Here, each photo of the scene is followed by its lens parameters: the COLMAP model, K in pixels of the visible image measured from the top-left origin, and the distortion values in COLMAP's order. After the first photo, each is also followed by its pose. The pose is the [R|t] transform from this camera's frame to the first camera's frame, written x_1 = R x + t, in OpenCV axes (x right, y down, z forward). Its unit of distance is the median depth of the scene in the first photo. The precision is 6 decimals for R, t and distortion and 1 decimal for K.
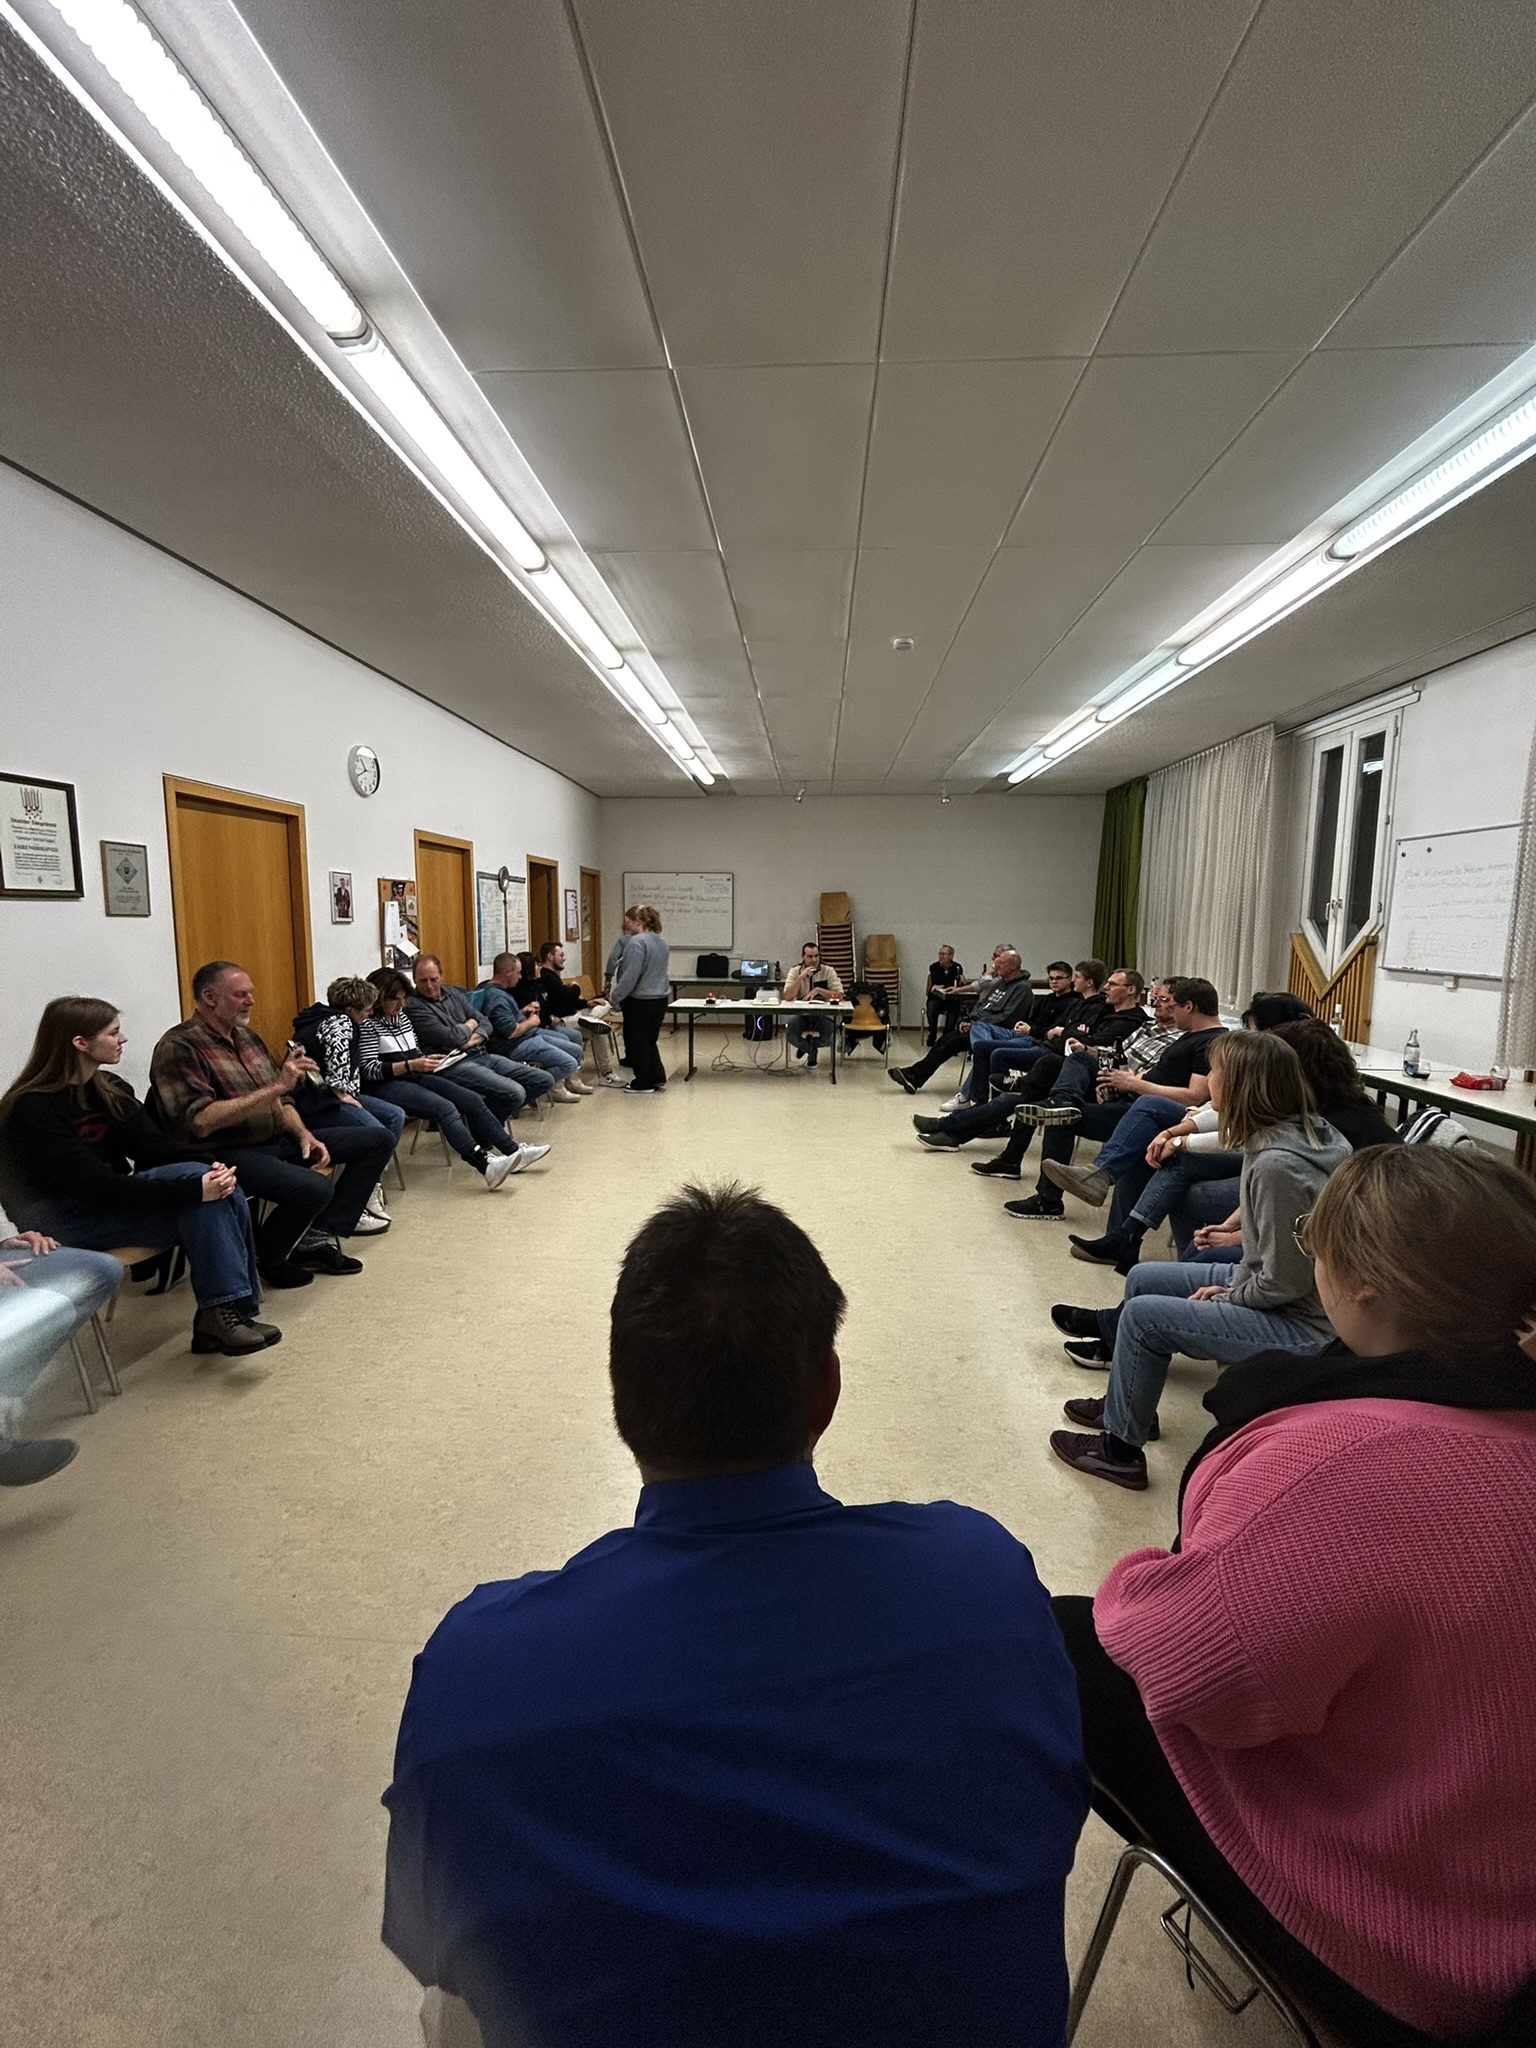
lens RADIAL K [[821.7, 0, 768.0], [0, 821.7, 1024.0], [0, 0, 1]] dist [0.000087, 0.000002]
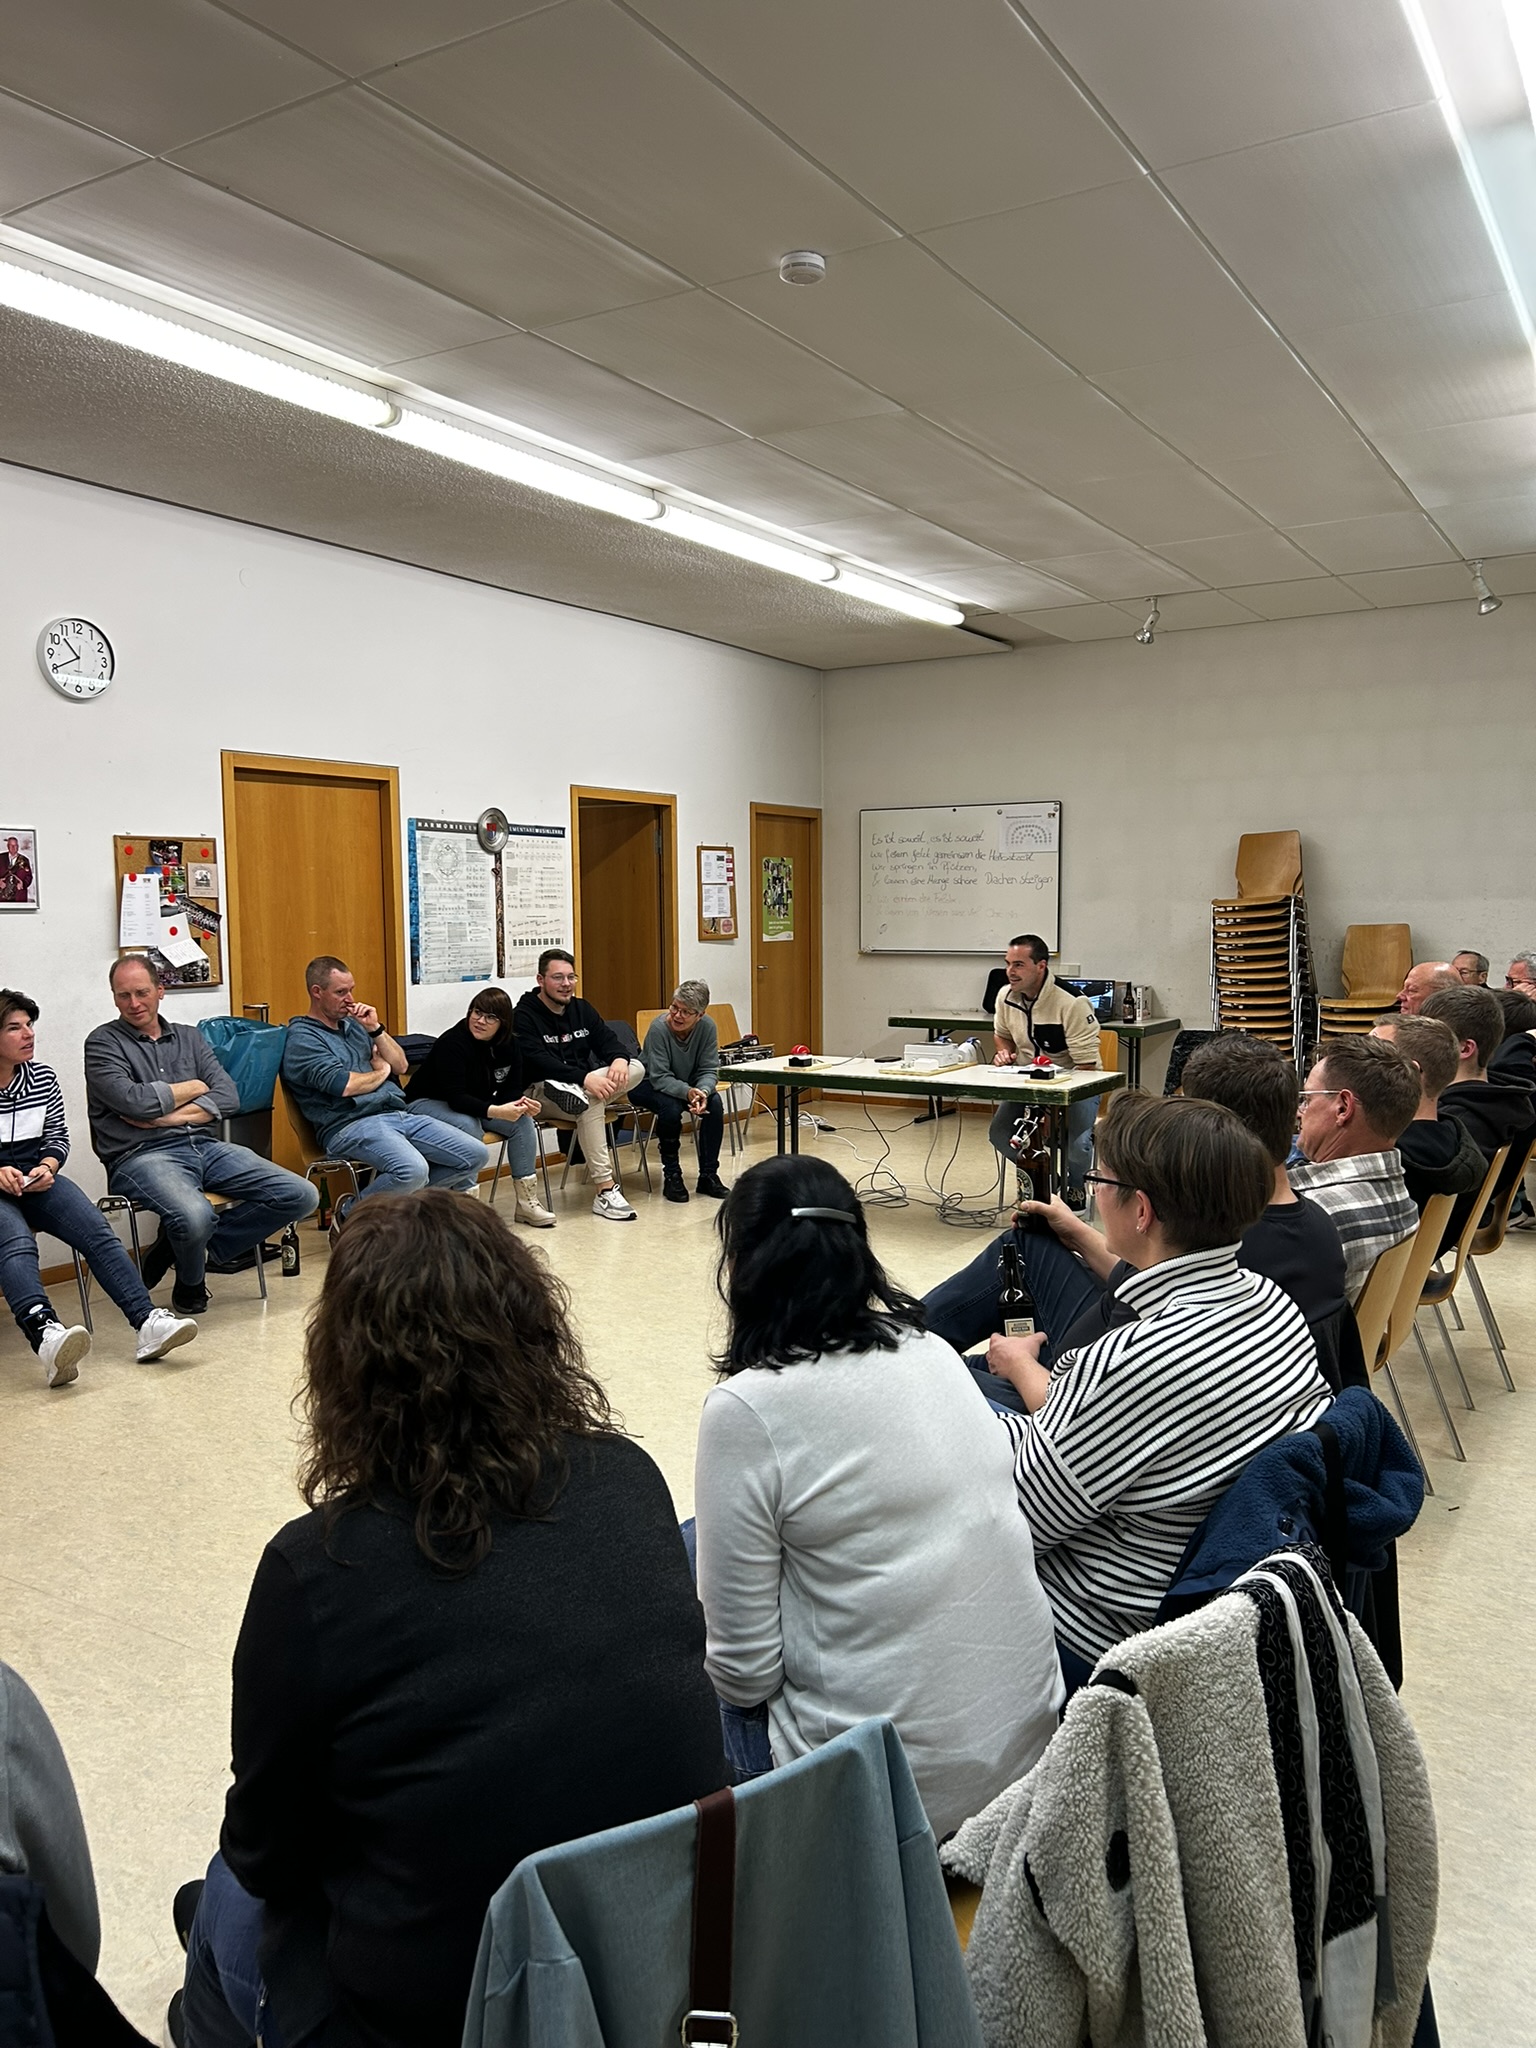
lens RADIAL K [[1539.9, 0, 768.0], [0, 1539.9, 1024.0], [0, 0, 1]] dist [0.045307, 0.000206]
pose [[0.879332, 0.022720, -0.475667, 0.354364], [-0.045488, 0.998301, -0.036407, -0.015640], [0.474032, 0.053651, 0.878872, 0.176085]]
